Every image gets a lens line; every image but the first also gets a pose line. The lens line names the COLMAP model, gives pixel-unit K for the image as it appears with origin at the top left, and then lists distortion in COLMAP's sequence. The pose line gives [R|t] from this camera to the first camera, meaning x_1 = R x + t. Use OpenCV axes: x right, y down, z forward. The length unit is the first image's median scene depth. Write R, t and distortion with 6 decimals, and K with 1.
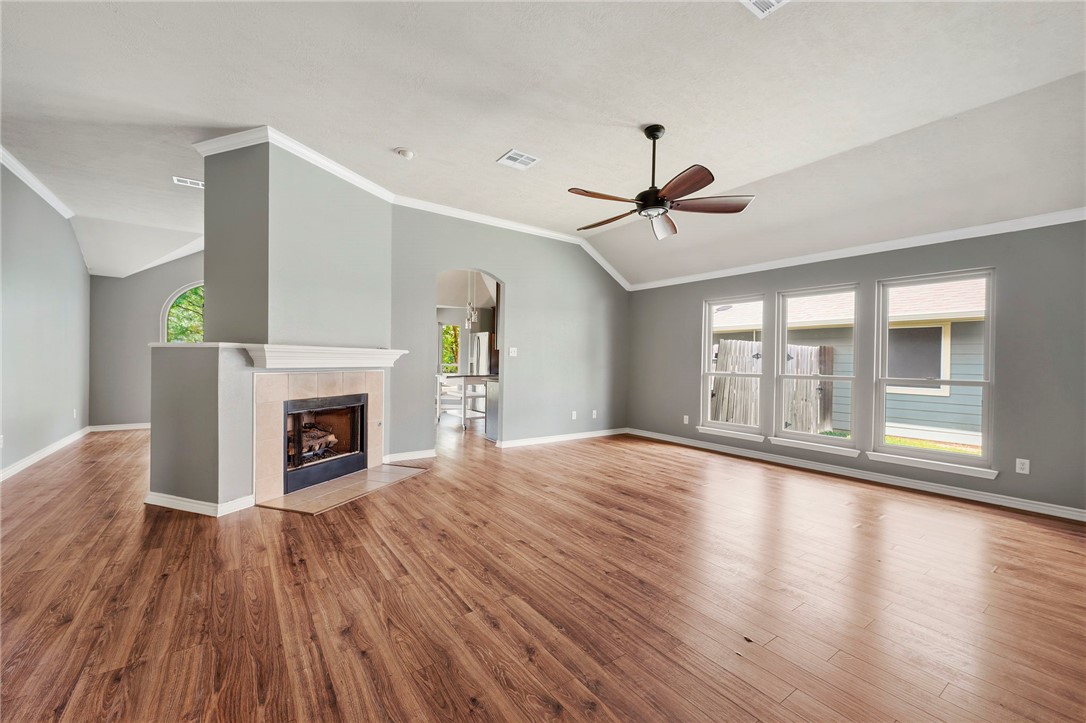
lens RADIAL K [[426.9, 0, 545.8], [0, 426.9, 362.3], [0, 0, 1]] dist [-0.000078, -0.000011]
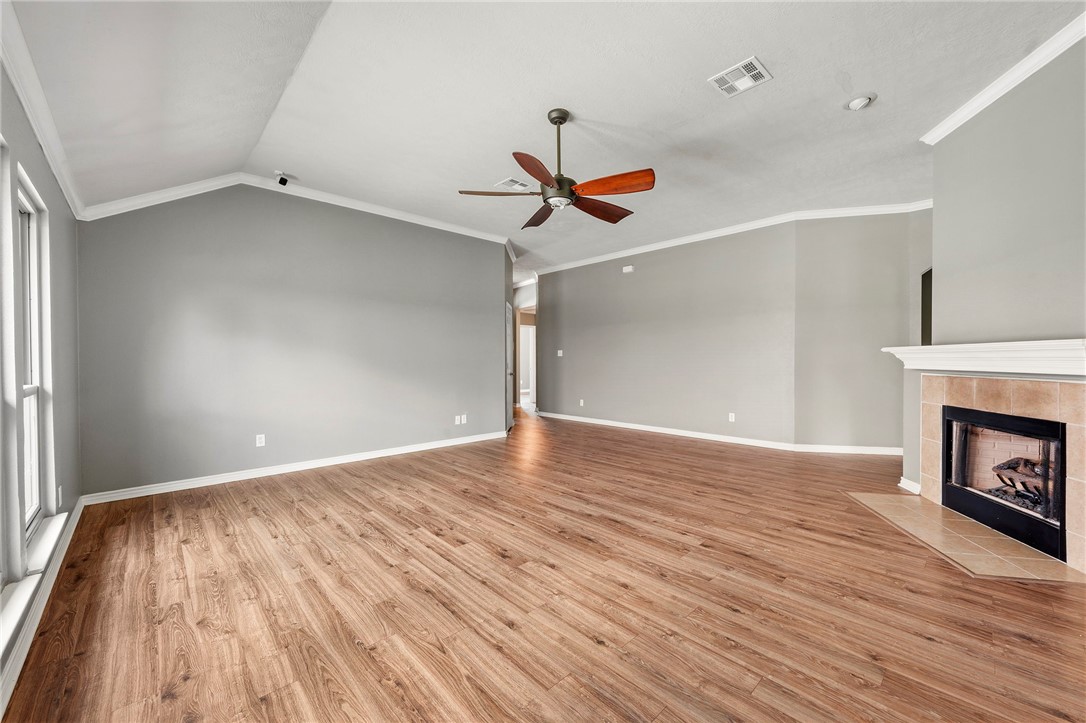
lens RADIAL K [[426.9, 0, 539.9], [0, 426.9, 362.7], [0, 0, 1]] dist [-0.000078, -0.000011]
pose [[-0.991406, -0.007313, -0.130616, 0.417493], [-0.008873, 0.999896, 0.011364, -0.004253], [0.130519, 0.012426, -0.991368, 1.954777]]
